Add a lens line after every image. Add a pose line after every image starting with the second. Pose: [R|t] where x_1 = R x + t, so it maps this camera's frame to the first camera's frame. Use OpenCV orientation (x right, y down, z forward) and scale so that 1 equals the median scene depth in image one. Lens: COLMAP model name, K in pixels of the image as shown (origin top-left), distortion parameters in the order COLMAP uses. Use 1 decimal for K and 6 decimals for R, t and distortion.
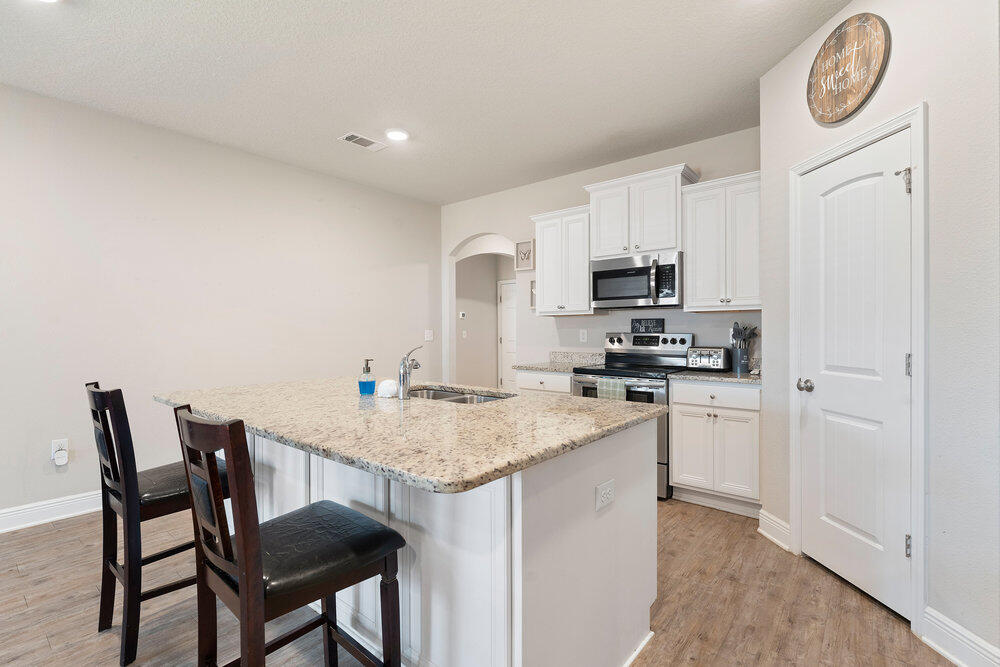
lens RADIAL K [[459.1, 0, 500.0], [0, 459.1, 333.5], [0, 0, 1]] dist [-0.000790, -0.000050]
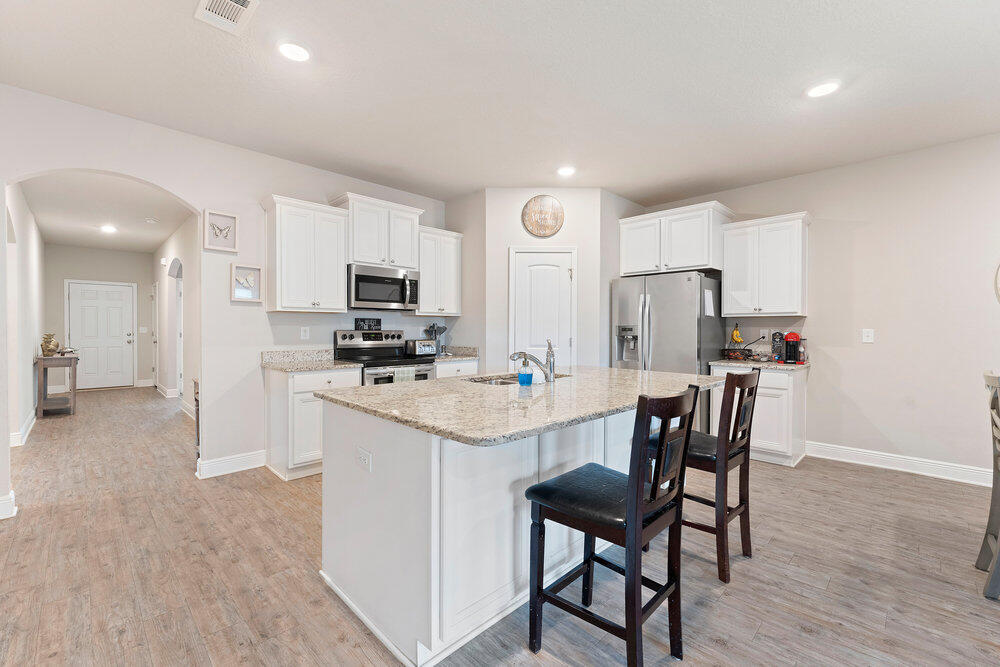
lens RADIAL K [[422.3, 0, 500.0], [0, 422.3, 333.5], [0, 0, 1]] dist [-0.000870, -0.000325]
pose [[0.099320, -0.006064, 0.995037, -0.834165], [0.001888, 0.999981, 0.005905, 0.001445], [-0.995054, 0.001292, 0.099329, 0.610178]]
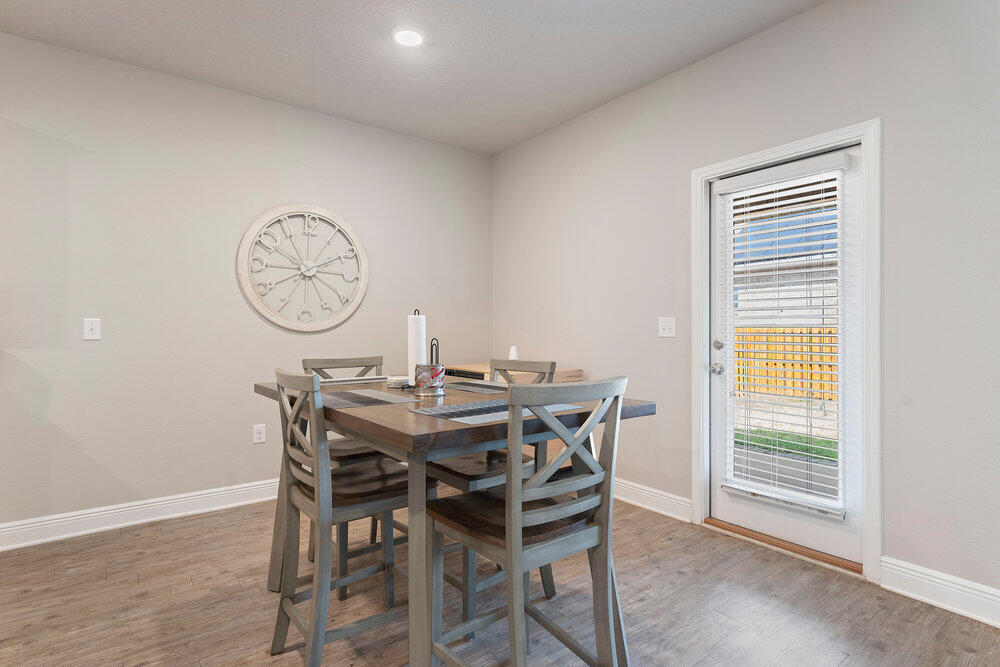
lens RADIAL K [[504.6, 0, 500.0], [0, 504.6, 333.5], [0, 0, 1]] dist [-0.001016, 0.000378]
pose [[-0.971985, 0.002972, 0.235024, -0.508375], [0.004722, 0.999965, 0.006880, 0.020114], [-0.234995, 0.007797, -0.971965, 0.423886]]
